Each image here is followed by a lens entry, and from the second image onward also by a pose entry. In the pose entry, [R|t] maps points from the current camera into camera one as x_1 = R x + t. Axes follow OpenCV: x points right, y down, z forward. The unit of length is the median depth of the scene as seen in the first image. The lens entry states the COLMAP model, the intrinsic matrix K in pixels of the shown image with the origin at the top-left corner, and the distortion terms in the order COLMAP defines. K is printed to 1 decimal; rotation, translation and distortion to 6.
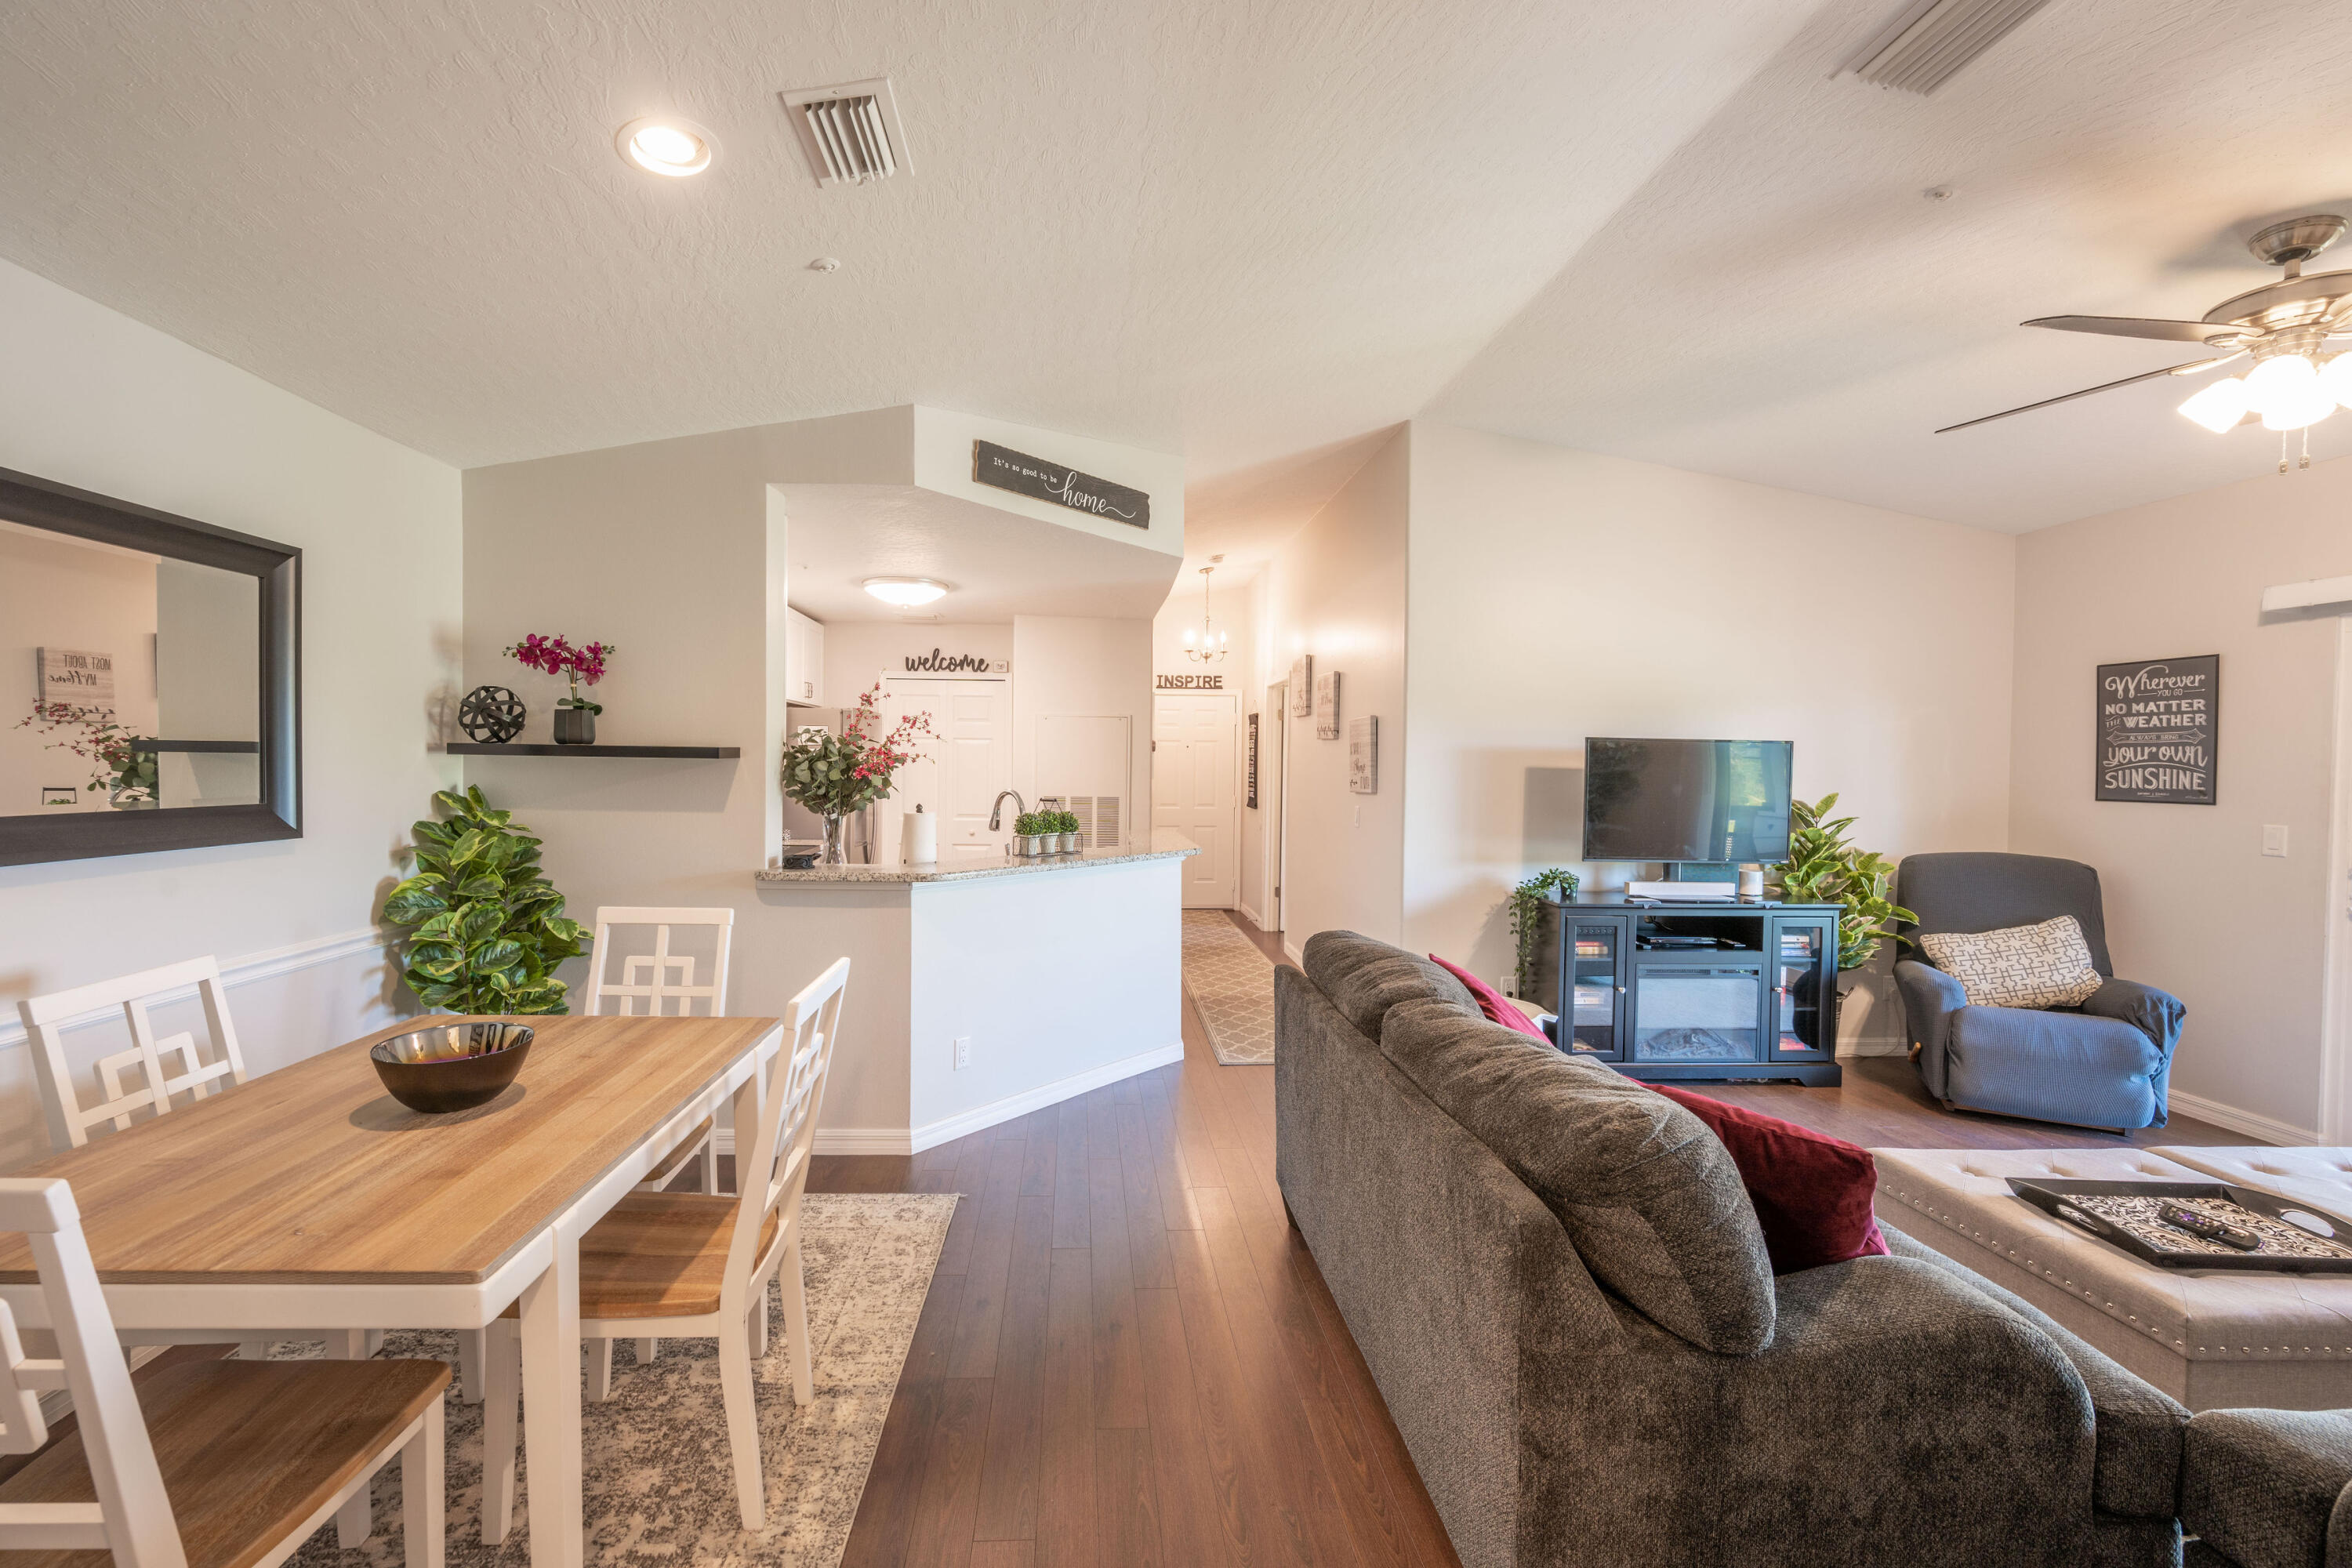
lens RADIAL K [[950.8, 0, 1116.8], [0, 950.8, 783.1], [0, 0, 1]] dist [-0.004110, 0.001165]
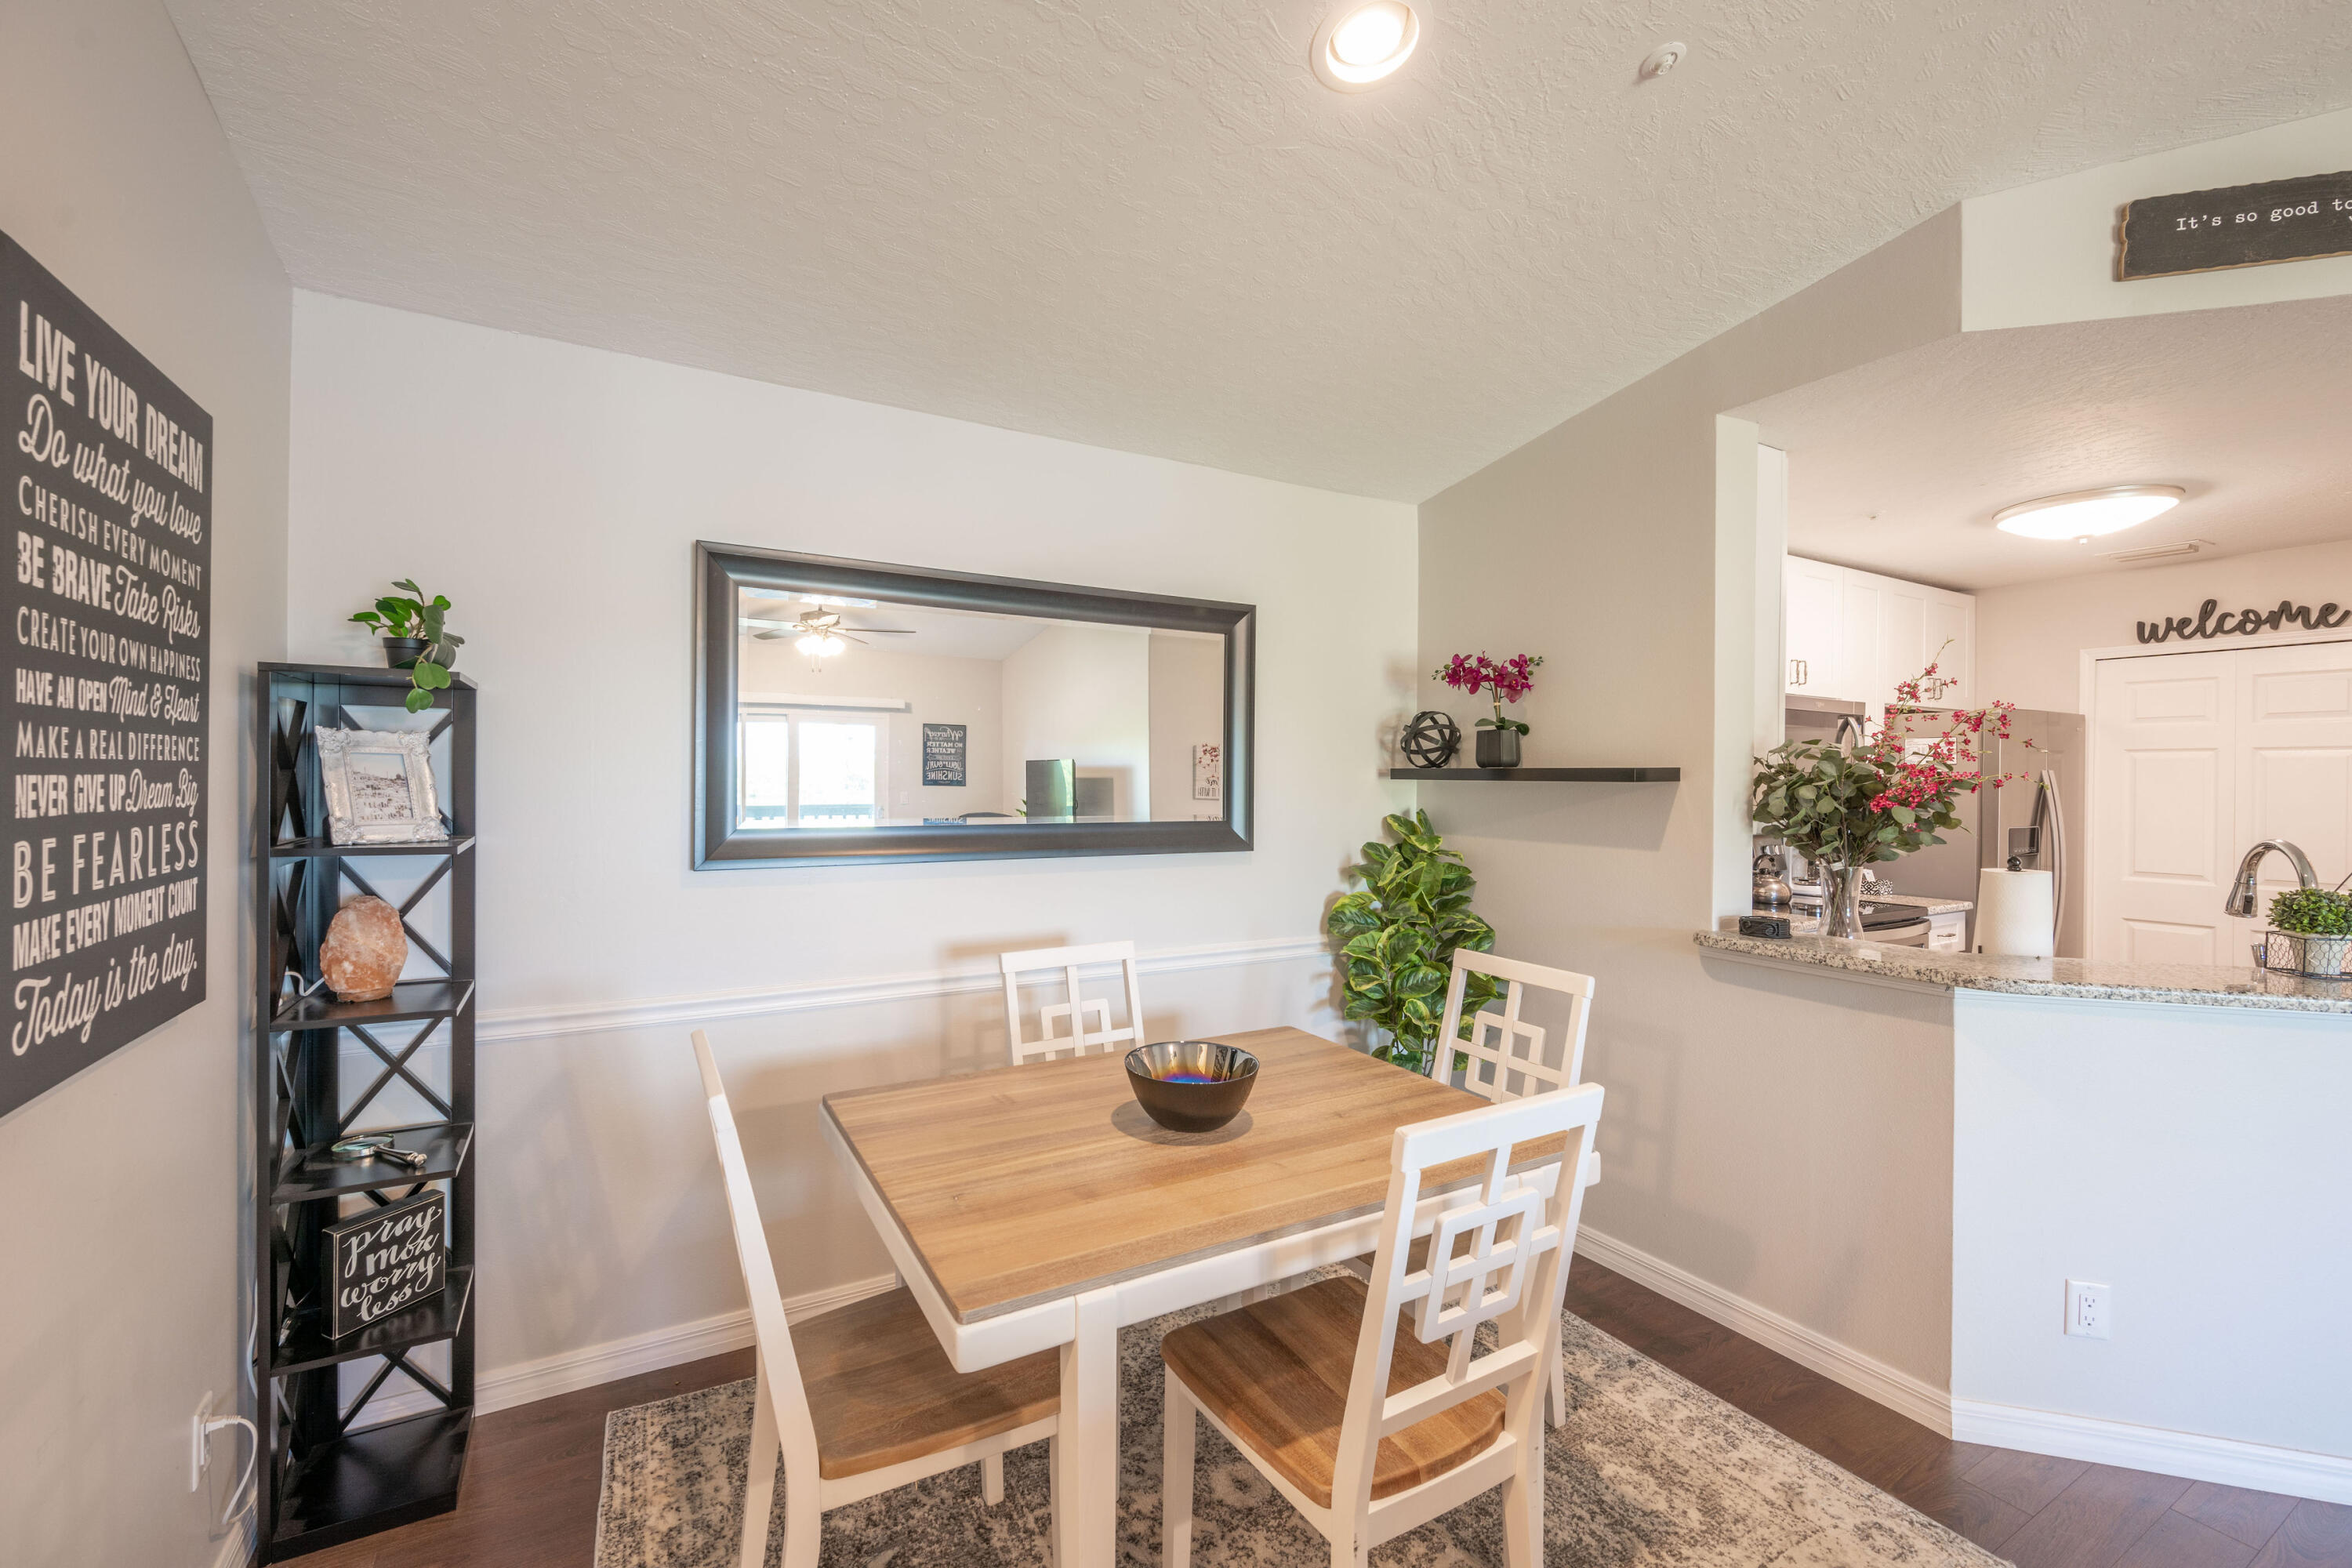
lens RADIAL K [[950.8, 0, 1131.1], [0, 950.8, 783.0], [0, 0, 1]] dist [-0.004110, 0.001165]
pose [[0.437882, -0.004588, -0.899021, 0.095726], [-0.021912, 0.999635, -0.015774, -0.003292], [0.898766, 0.026606, 0.437621, 0.254575]]
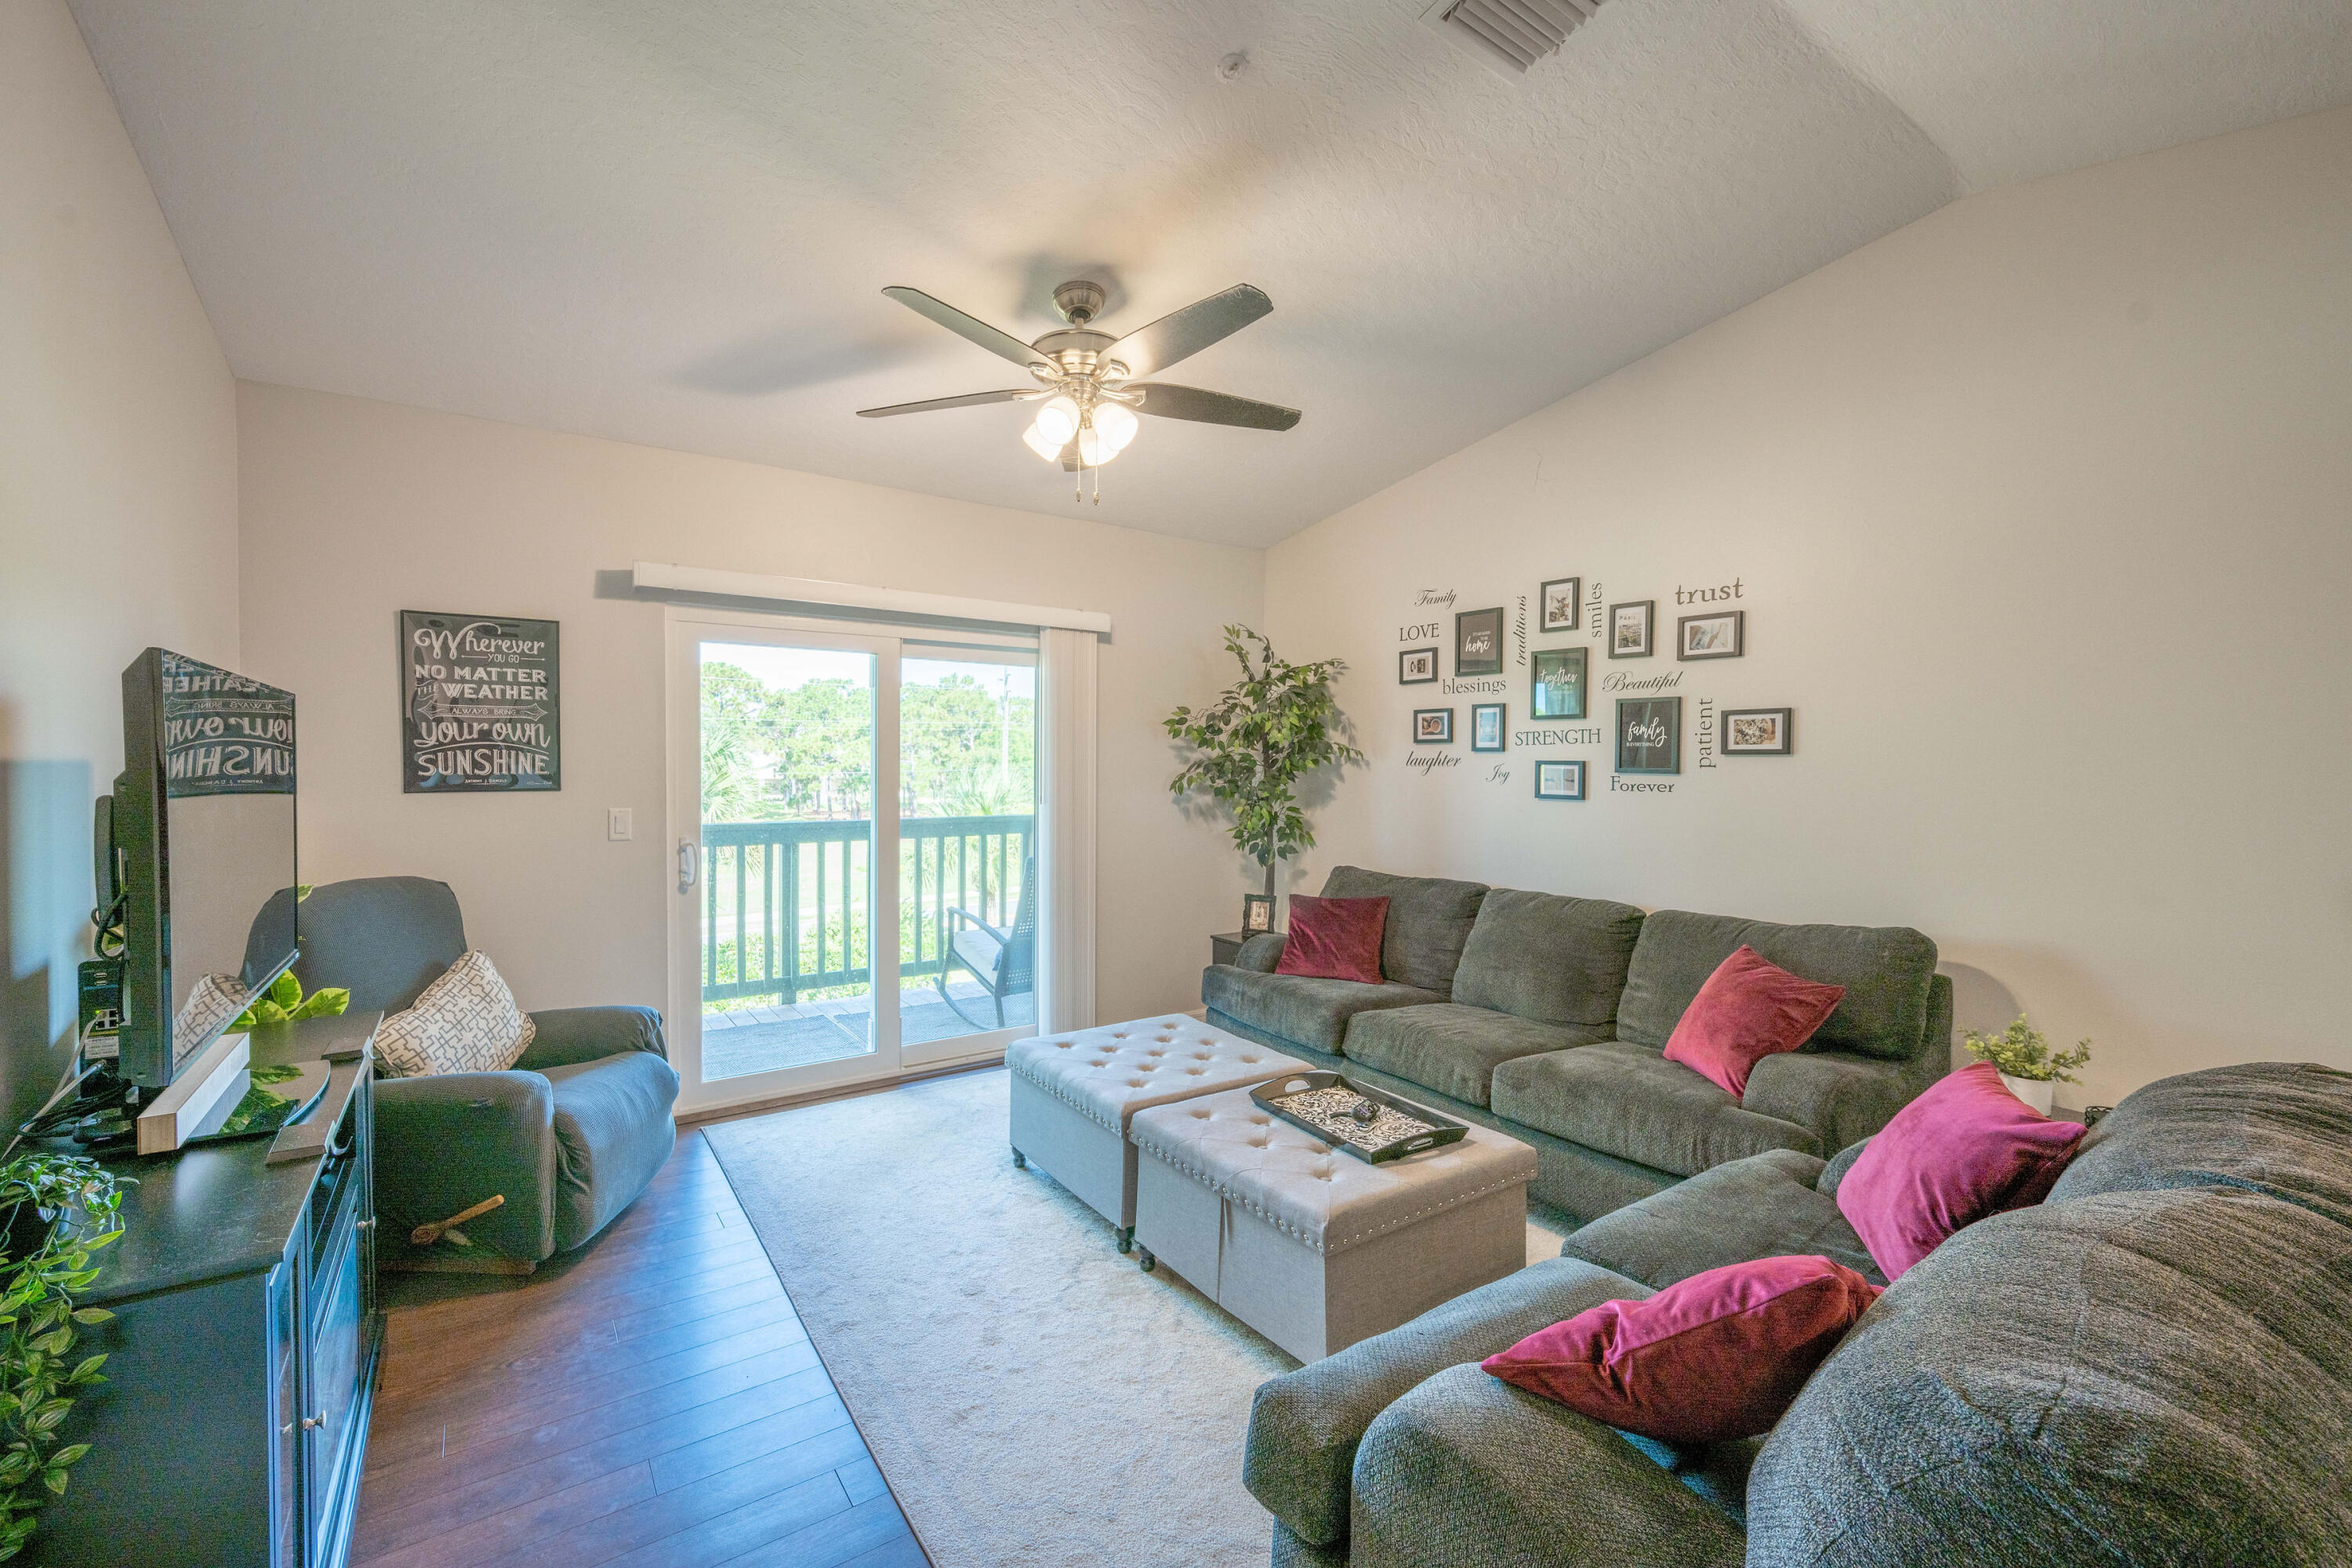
lens RADIAL K [[950.8, 0, 1121.1], [0, 950.8, 781.4], [0, 0, 1]] dist [-0.004110, 0.001165]
pose [[-0.516682, -0.033418, 0.855525, 0.129864], [0.009293, 0.998960, 0.044633, -0.022112], [-0.856127, 0.031011, -0.515834, 1.084994]]
